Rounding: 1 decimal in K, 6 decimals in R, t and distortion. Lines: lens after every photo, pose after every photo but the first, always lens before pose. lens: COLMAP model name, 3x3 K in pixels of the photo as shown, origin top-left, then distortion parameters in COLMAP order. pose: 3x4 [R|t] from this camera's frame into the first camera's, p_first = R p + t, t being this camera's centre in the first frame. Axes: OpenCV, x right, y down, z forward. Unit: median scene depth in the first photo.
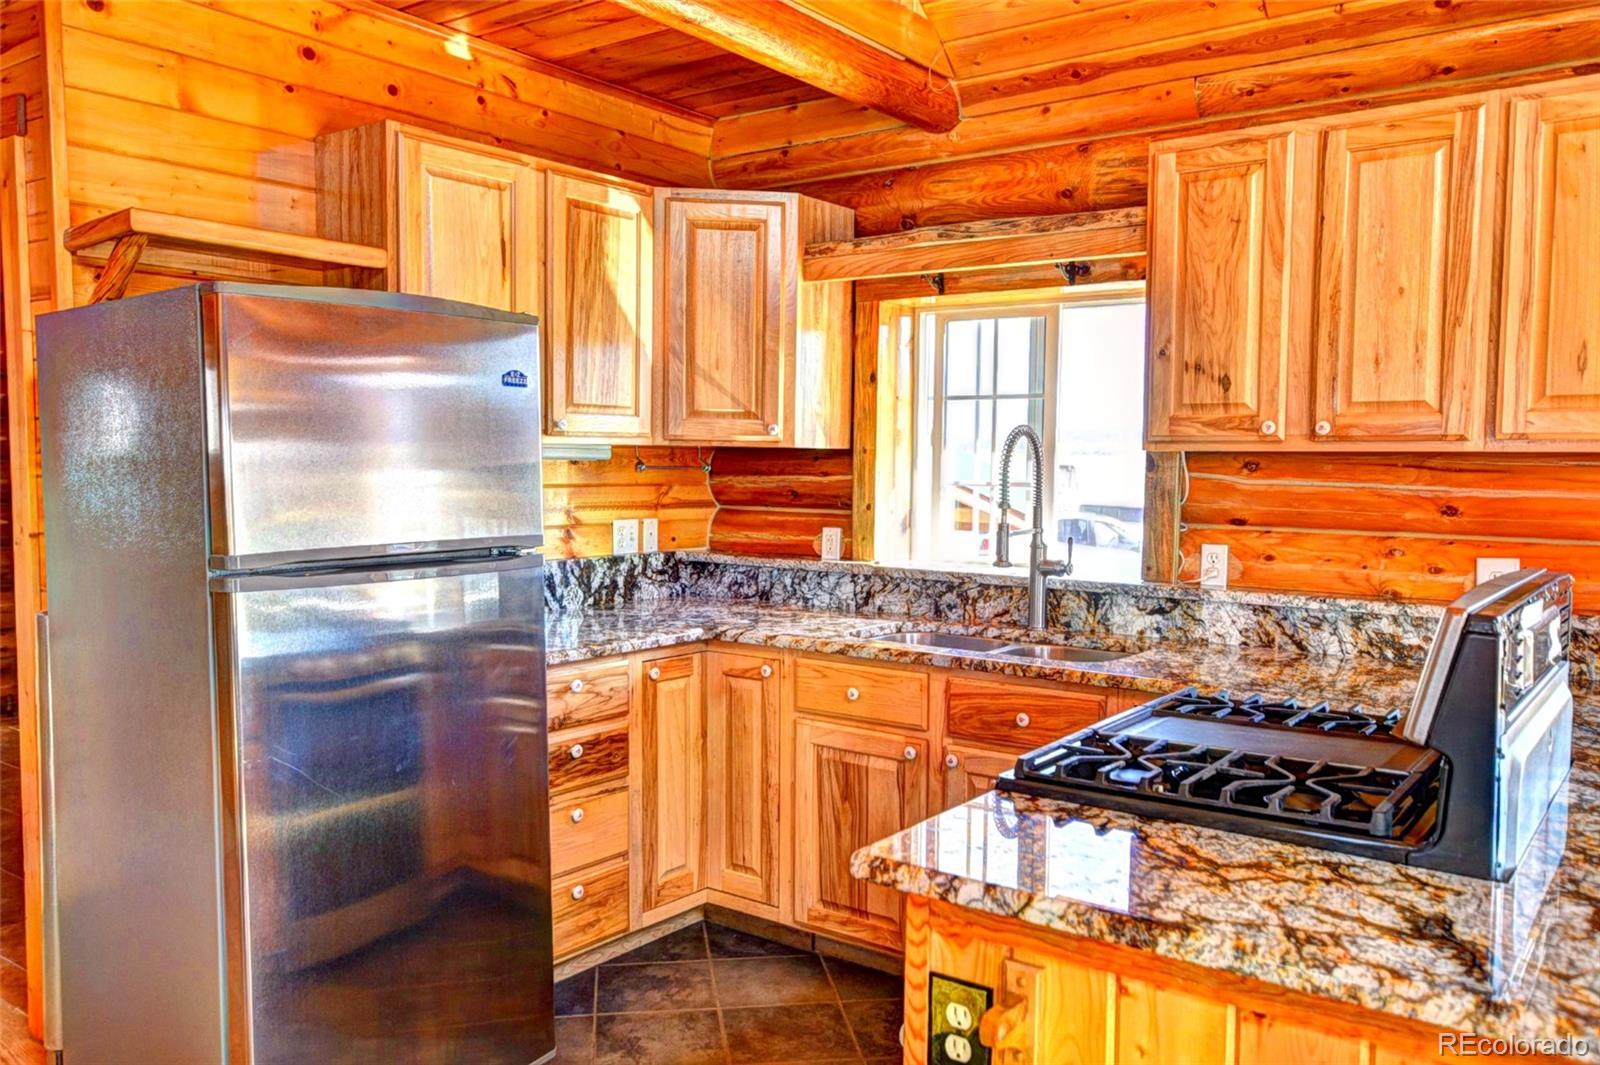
lens RADIAL K [[1272.9, 0, 791.3], [0, 1272.9, 538.1], [0, 0, 1]] dist [-0.001009, 0.032916]
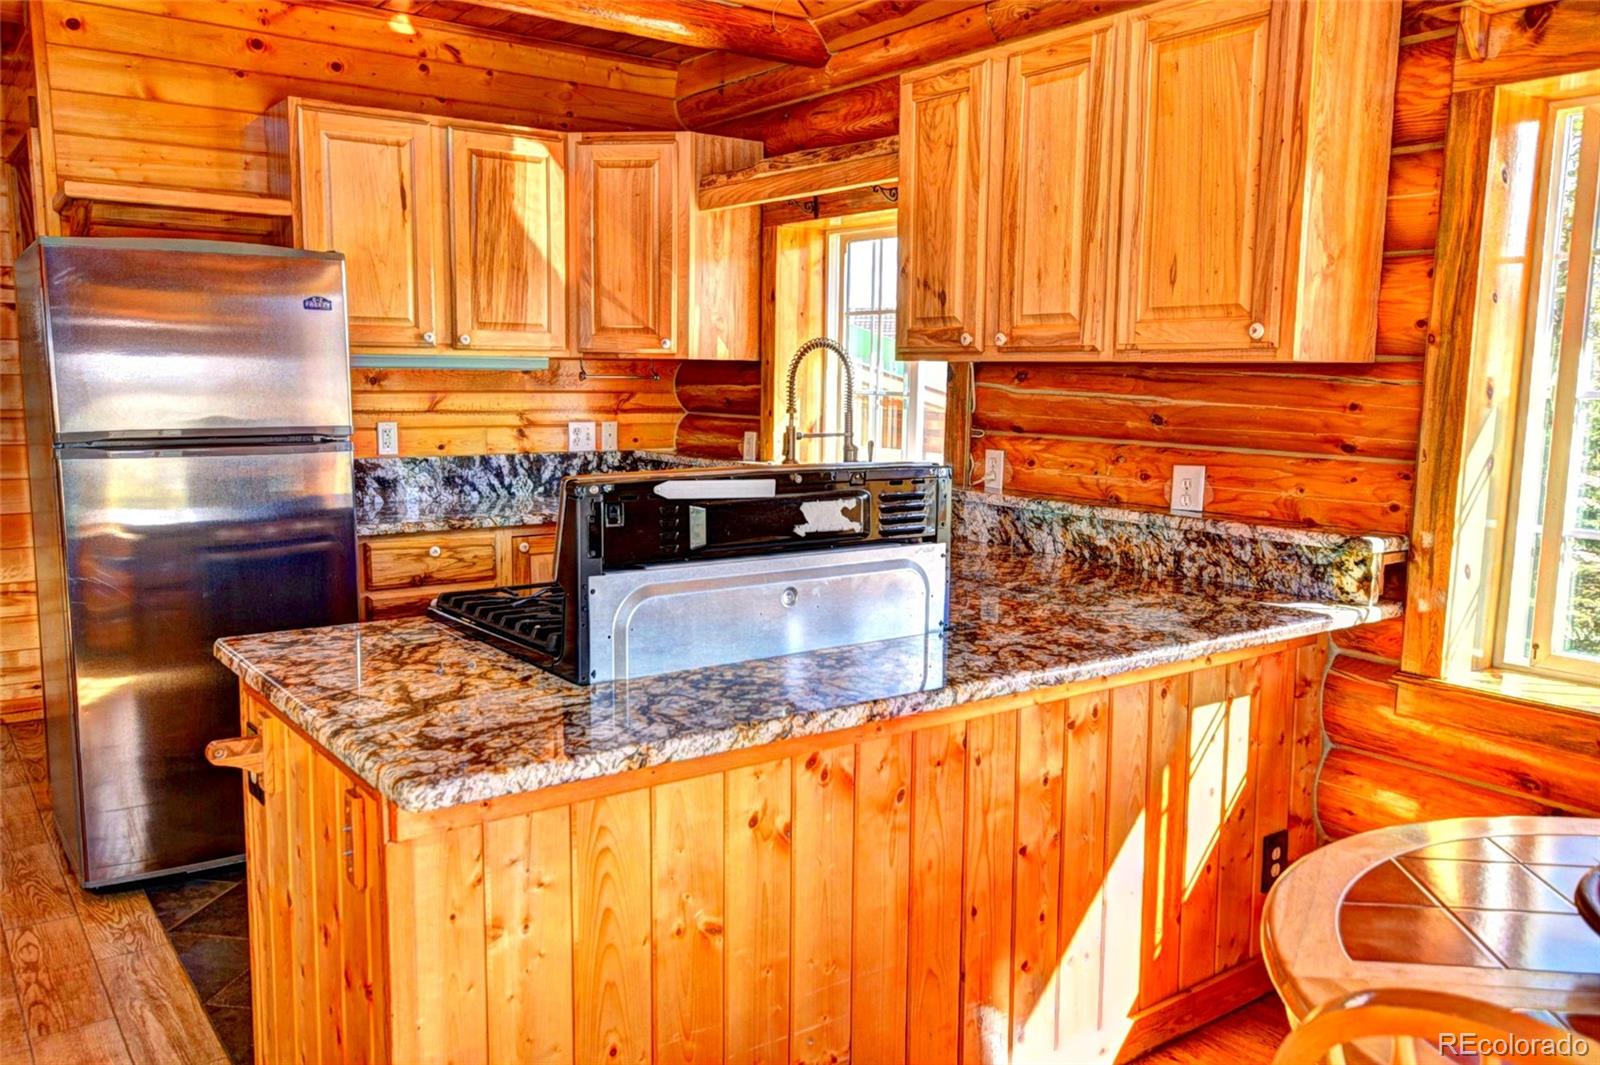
lens RADIAL K [[1272.9, 0, 790.0], [0, 1272.9, 541.3], [0, 0, 1]] dist [-0.001009, 0.032916]
pose [[0.955188, 0.042185, -0.292979, 0.518983], [-0.022493, 0.997275, 0.070263, 0.010975], [0.295145, -0.060525, 0.953534, -0.081424]]
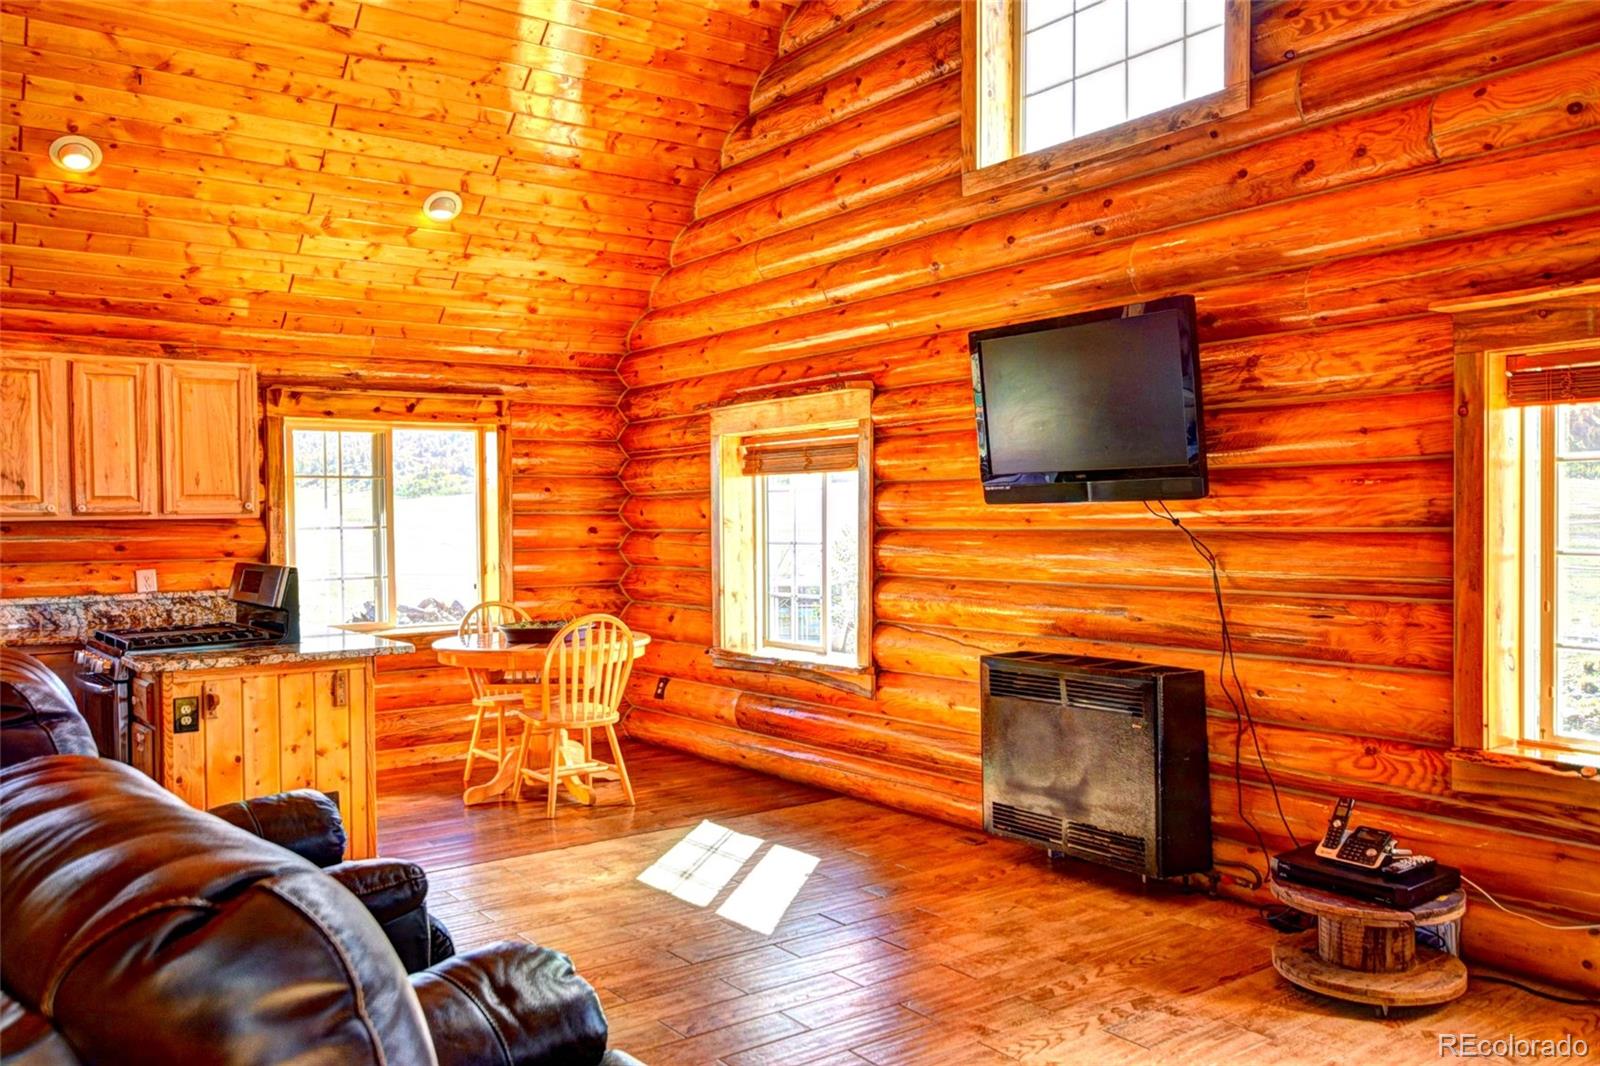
lens RADIAL K [[1272.9, 0, 790.3], [0, 1272.9, 537.3], [0, 0, 1]] dist [-0.001009, 0.032916]
pose [[0.289853, -0.030938, 0.956571, -1.076596], [0.077342, 0.996966, 0.008809, 0.024641], [-0.953941, 0.071430, 0.291366, -0.588026]]
